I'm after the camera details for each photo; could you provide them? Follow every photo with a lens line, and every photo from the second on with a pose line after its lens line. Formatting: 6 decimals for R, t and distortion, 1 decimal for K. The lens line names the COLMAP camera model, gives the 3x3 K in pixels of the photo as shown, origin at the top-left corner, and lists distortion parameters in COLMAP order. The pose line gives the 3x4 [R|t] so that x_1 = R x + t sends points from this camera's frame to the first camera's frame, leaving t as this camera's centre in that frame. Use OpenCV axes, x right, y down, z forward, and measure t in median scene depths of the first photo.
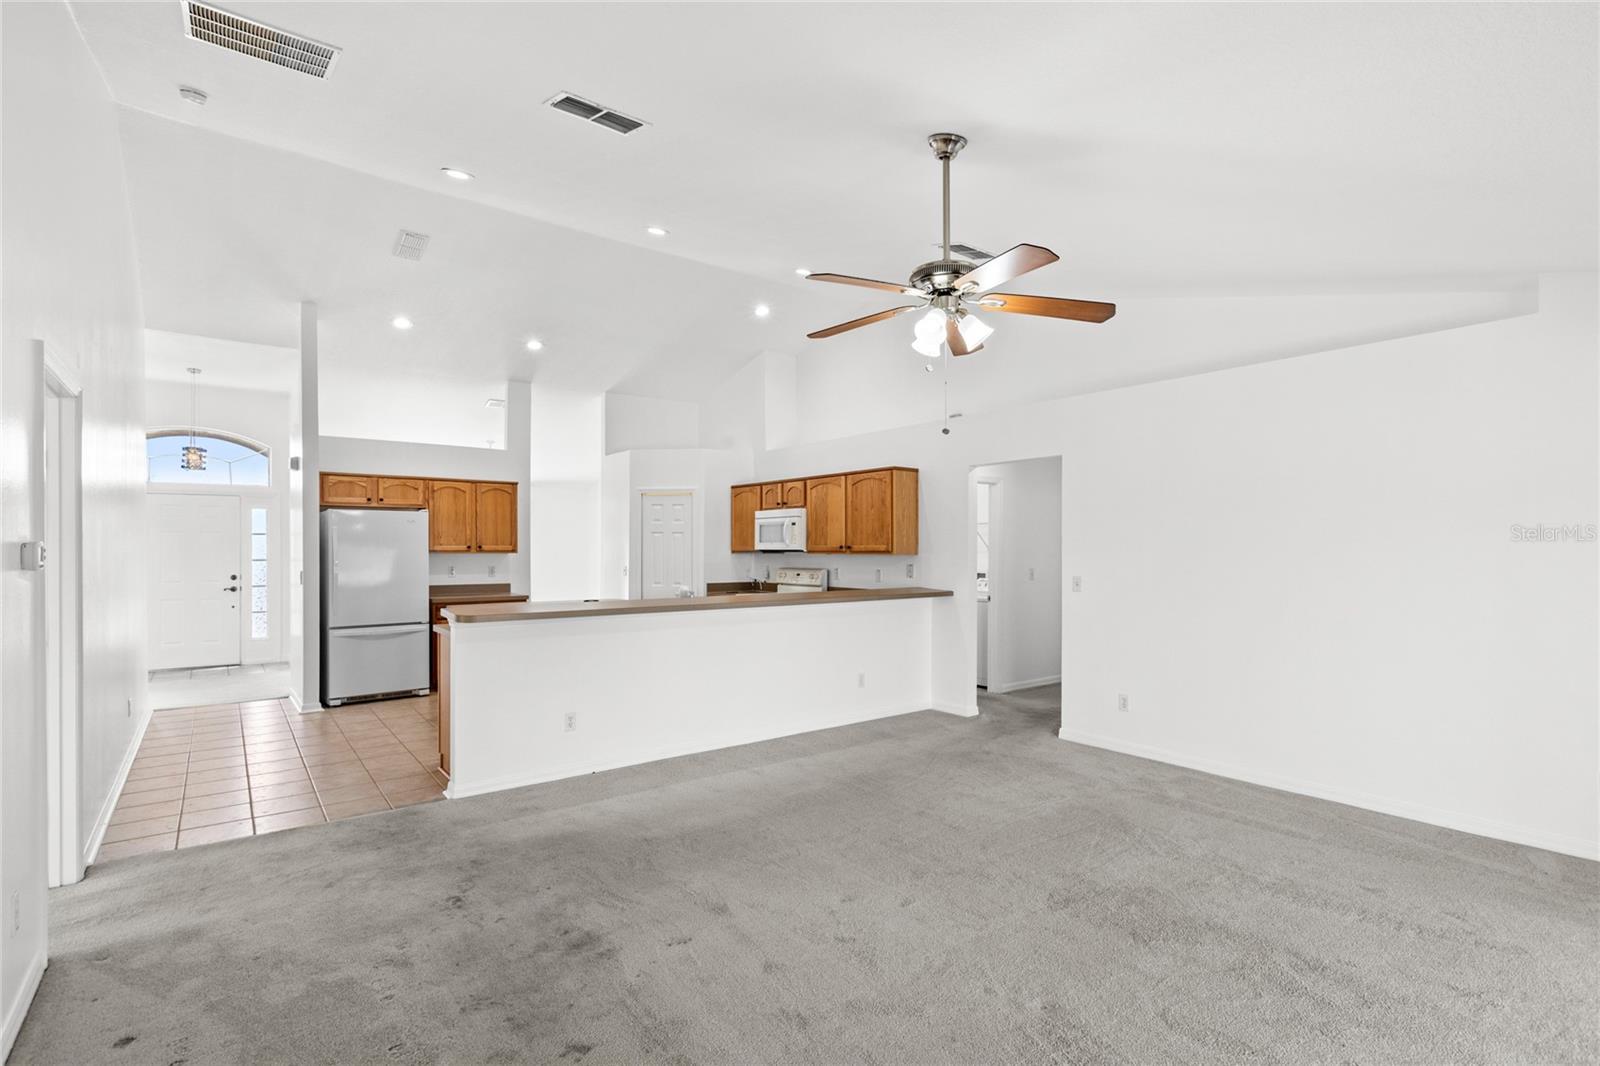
lens RADIAL K [[749.8, 0, 787.3], [0, 749.8, 547.5], [0, 0, 1]] dist [0.003134, 0.000319]
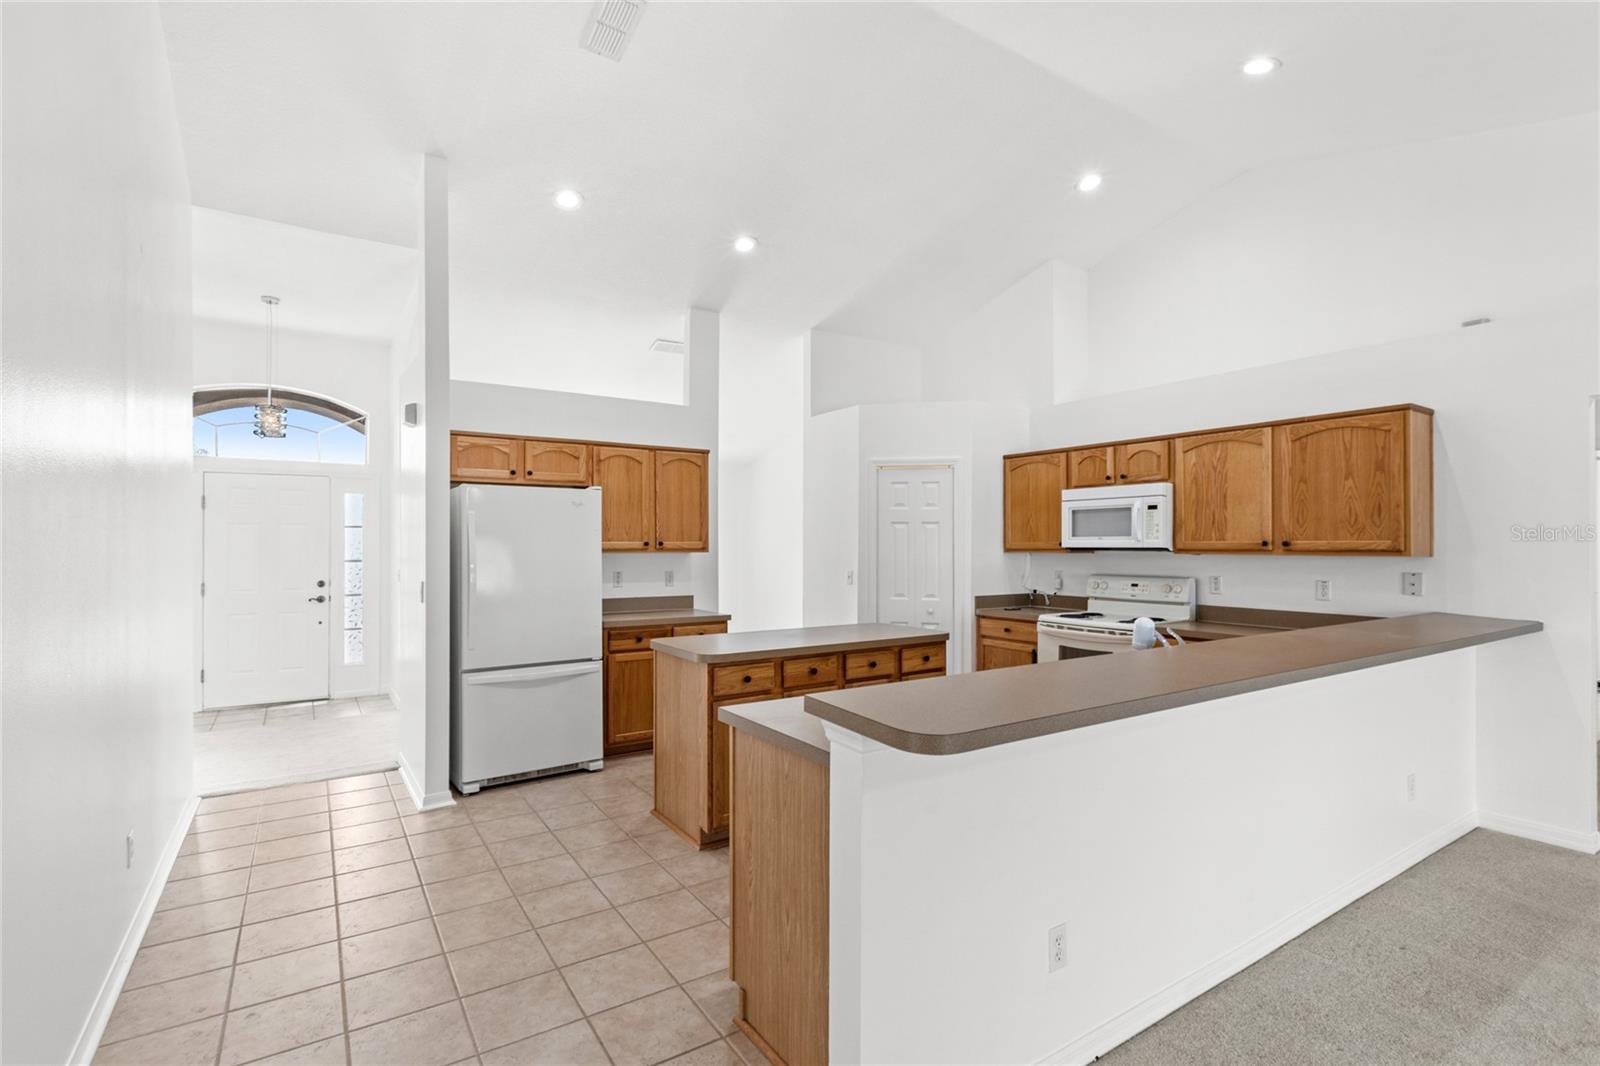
lens RADIAL K [[742.5, 0, 788.7], [0, 742.5, 540.4], [0, 0, 1]] dist [0.001429, 0.000296]
pose [[0.997229, -0.000570, -0.074396, -0.254089], [0.000123, 0.999982, -0.006012, 0.000655], [0.074399, 0.005986, 0.997211, 0.346476]]
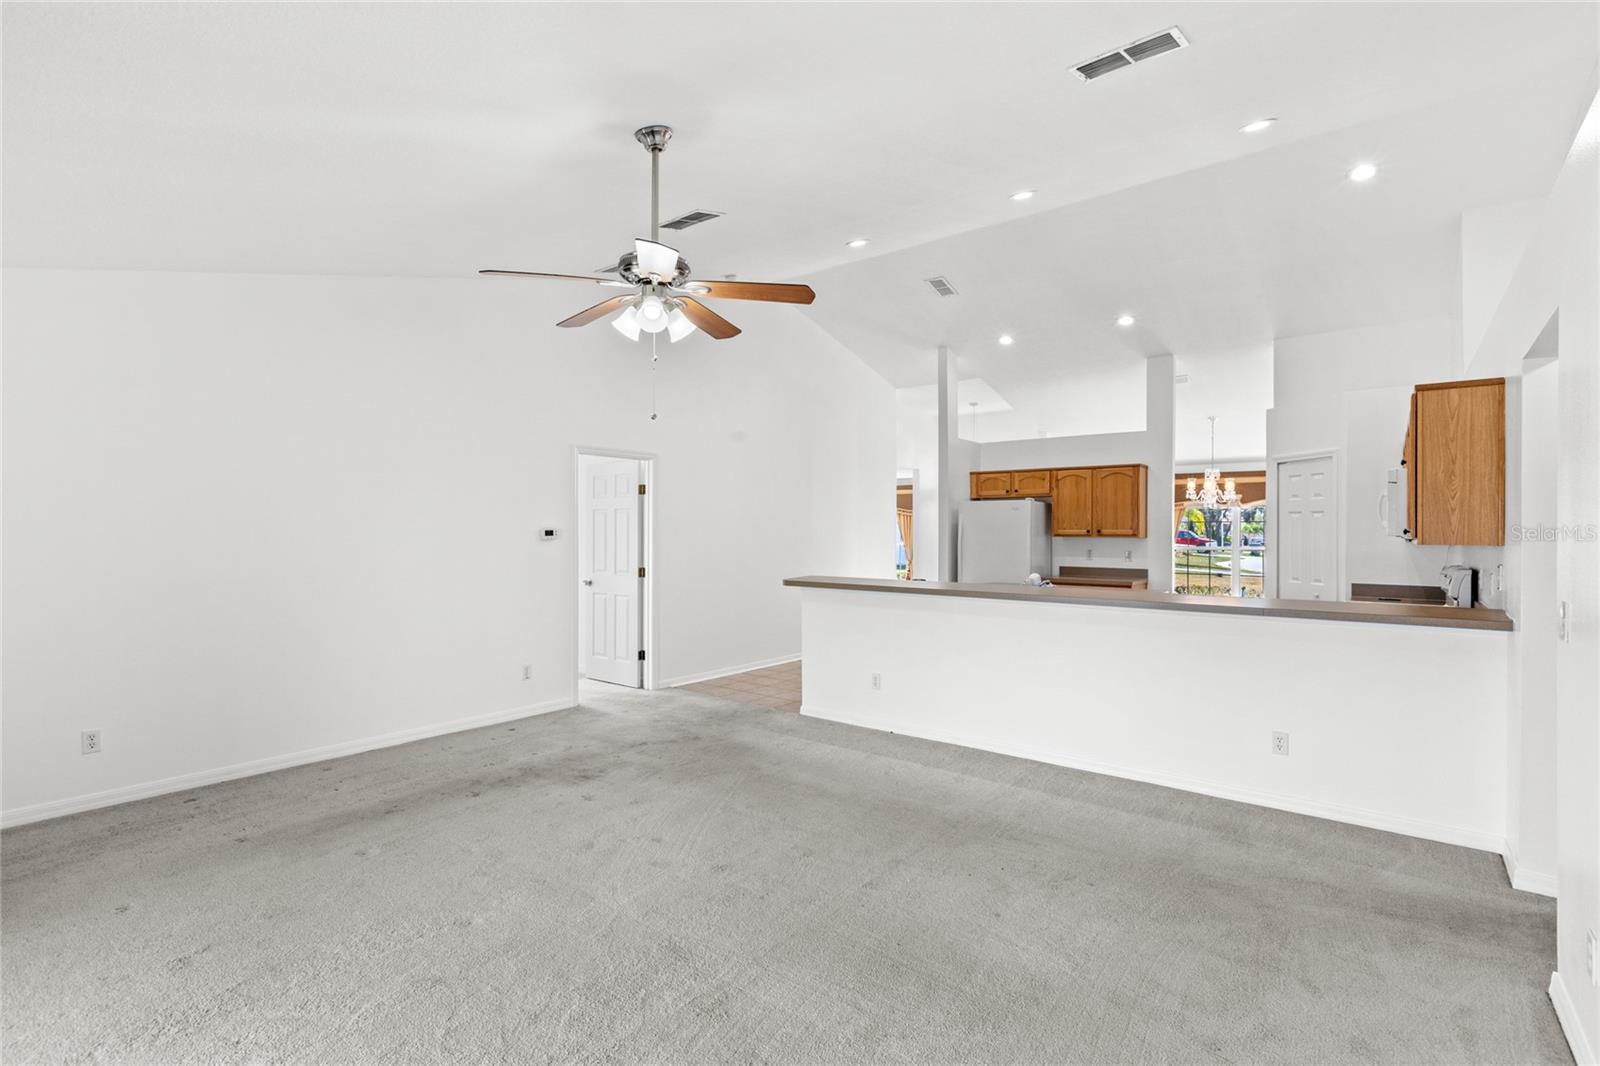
lens RADIAL K [[739.7, 0, 800.0], [0, 739.7, 533.0], [0, 0, 1]] dist [0.001565, 0.000212]
pose [[0.252695, 0.003253, -0.967541, 0.486245], [-0.001562, 0.999994, 0.002954, -0.000623], [0.967545, 0.000765, 0.252698, 0.368230]]
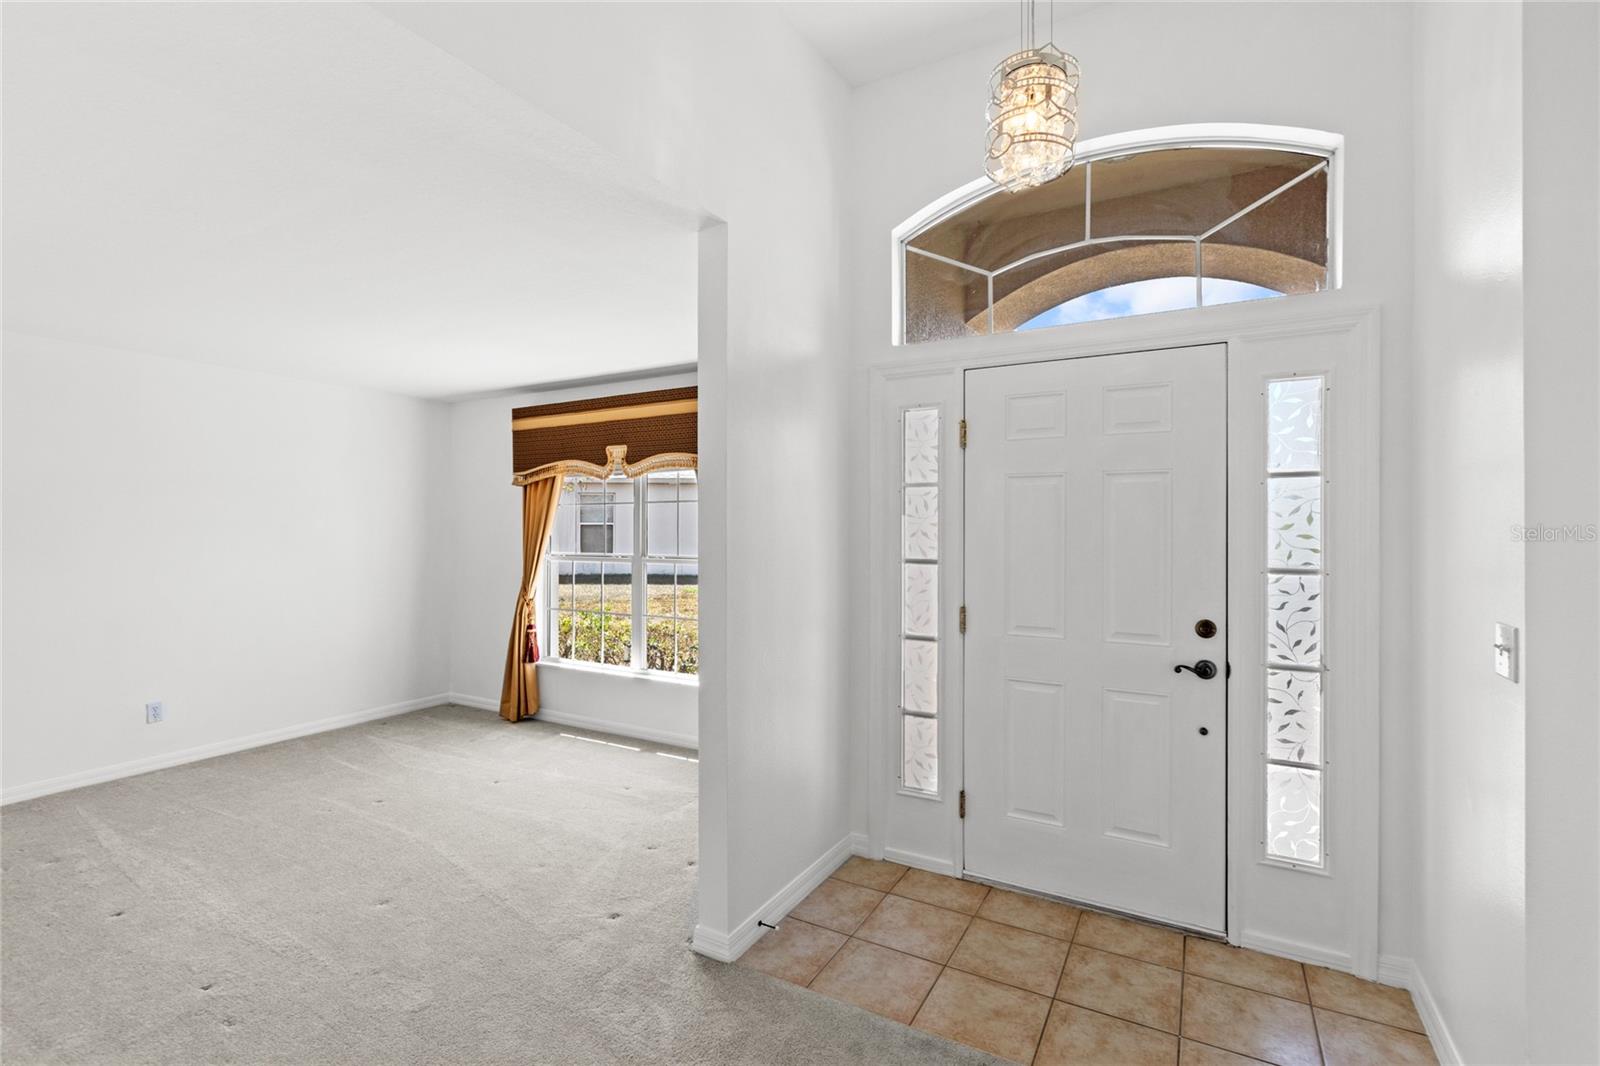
lens RADIAL K [[742.5, 0, 788.7], [0, 742.5, 540.4], [0, 0, 1]] dist [0.001429, 0.000296]
pose [[0.394386, 0.015191, -0.918819, -0.655645], [0.000764, 0.999858, 0.016858, 0.001783], [0.918945, -0.007351, 0.394318, 0.901742]]
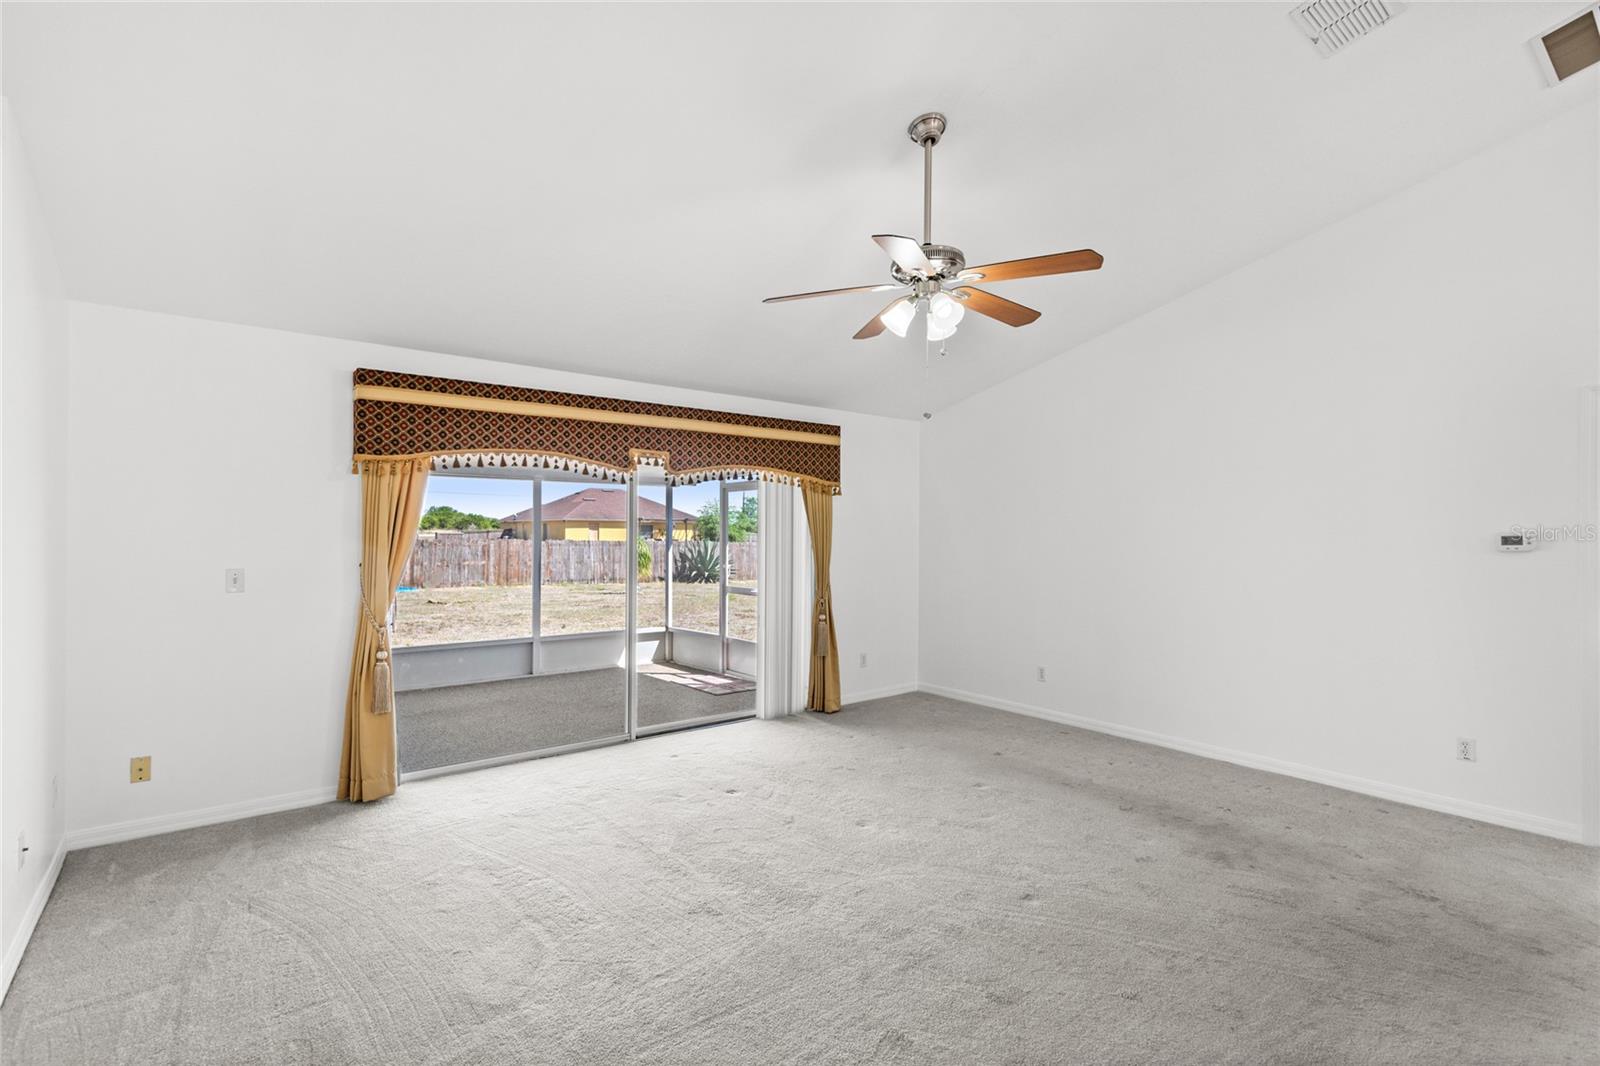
lens RADIAL K [[742.5, 0, 788.7], [0, 742.5, 540.4], [0, 0, 1]] dist [0.001429, 0.000296]
pose [[-0.999960, -0.004833, -0.007468, 0.157132], [-0.004879, 0.999968, 0.006268, 0.001247], [0.007438, 0.006304, -0.999952, 0.779590]]
